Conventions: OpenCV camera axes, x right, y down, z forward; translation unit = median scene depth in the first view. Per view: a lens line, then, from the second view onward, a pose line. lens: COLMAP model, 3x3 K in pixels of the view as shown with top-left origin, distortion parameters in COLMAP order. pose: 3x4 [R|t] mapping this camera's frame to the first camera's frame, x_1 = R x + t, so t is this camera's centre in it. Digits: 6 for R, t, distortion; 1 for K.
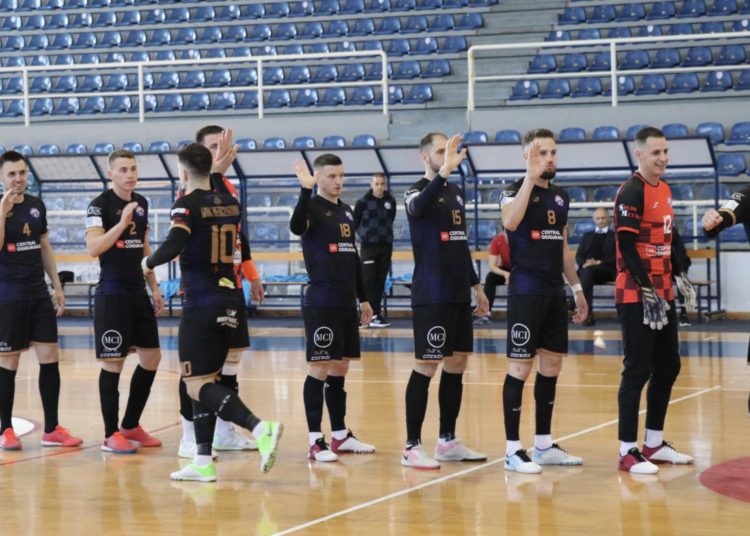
lens RADIAL K [[2332.1, 0, 395.6], [0, 2332.1, 217.6], [0, 0, 1]] dist [0.411009, 0.000000]
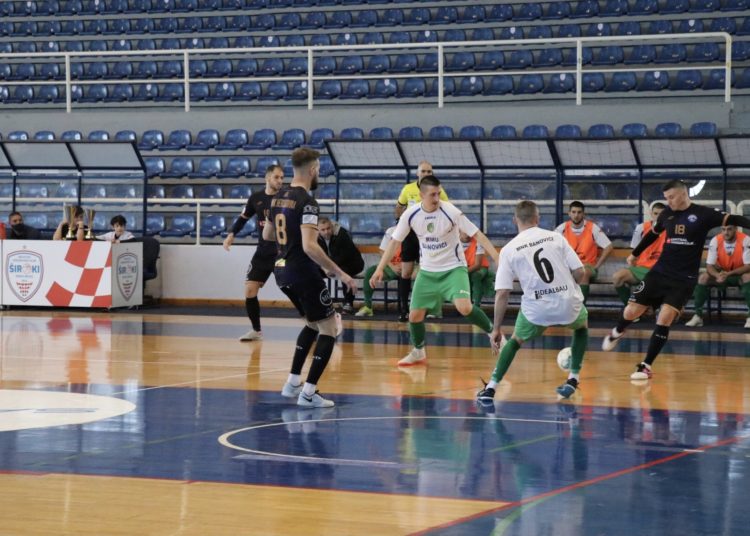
lens RADIAL K [[2332.1, 0, 353.2], [0, 2332.1, 271.4], [0, 0, 1]] dist [0.411009, 0.000000]
pose [[0.999516, 0.019856, -0.023956, 0.123875], [-0.019224, 0.999468, 0.026349, -0.001819], [0.024466, -0.025876, 0.999366, -0.058034]]
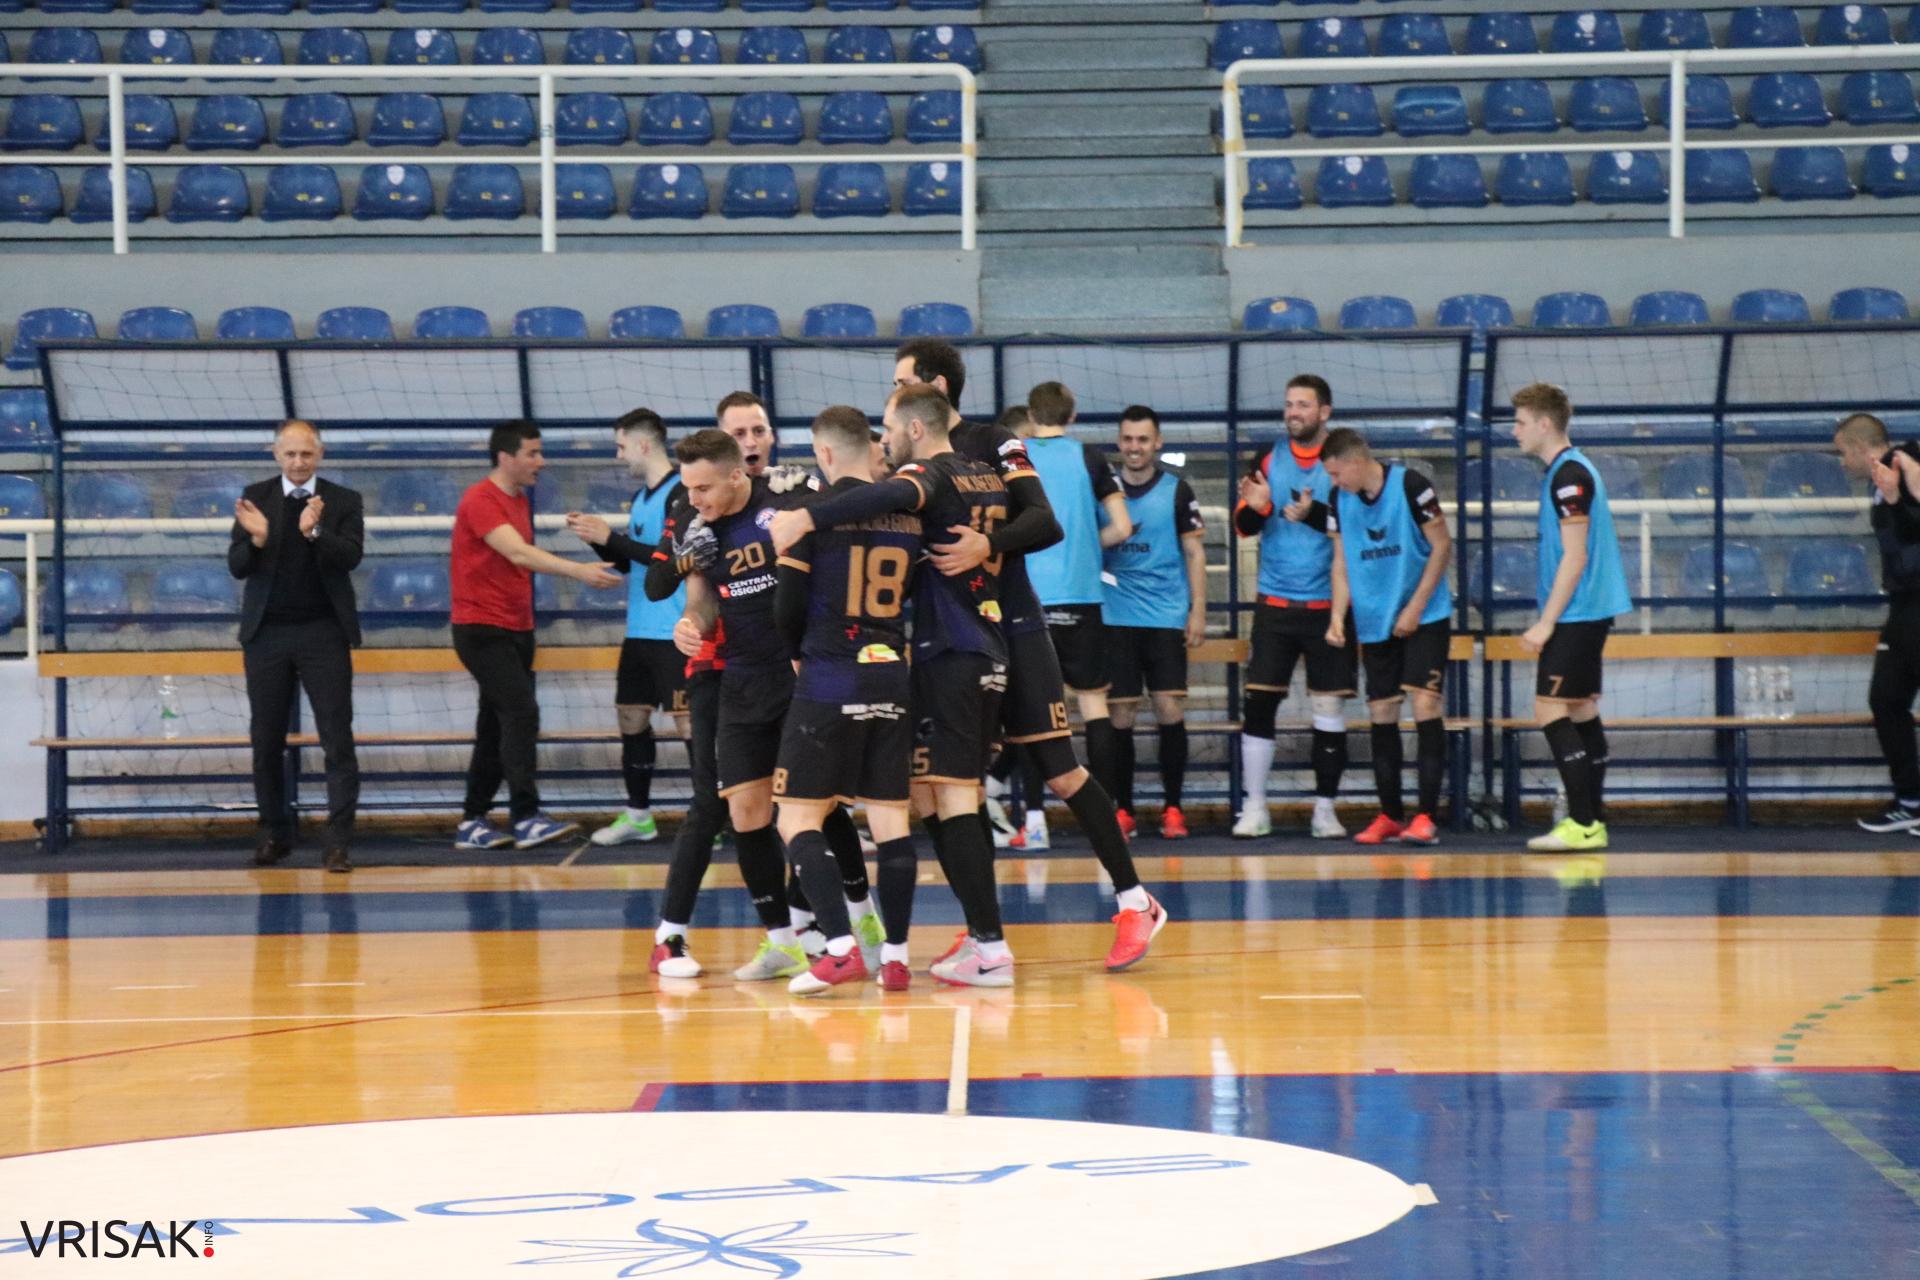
lens RADIAL K [[6046.7, 0, 959.9], [0, 6046.7, 650.9], [0, 0, 1]] dist [0.430005, 0.000000]
pose [[0.896341, -0.004770, 0.443339, -0.213357], [-0.000487, 0.999931, 0.011743, 0.002949], [-0.443364, -0.010741, 0.896277, 0.101913]]
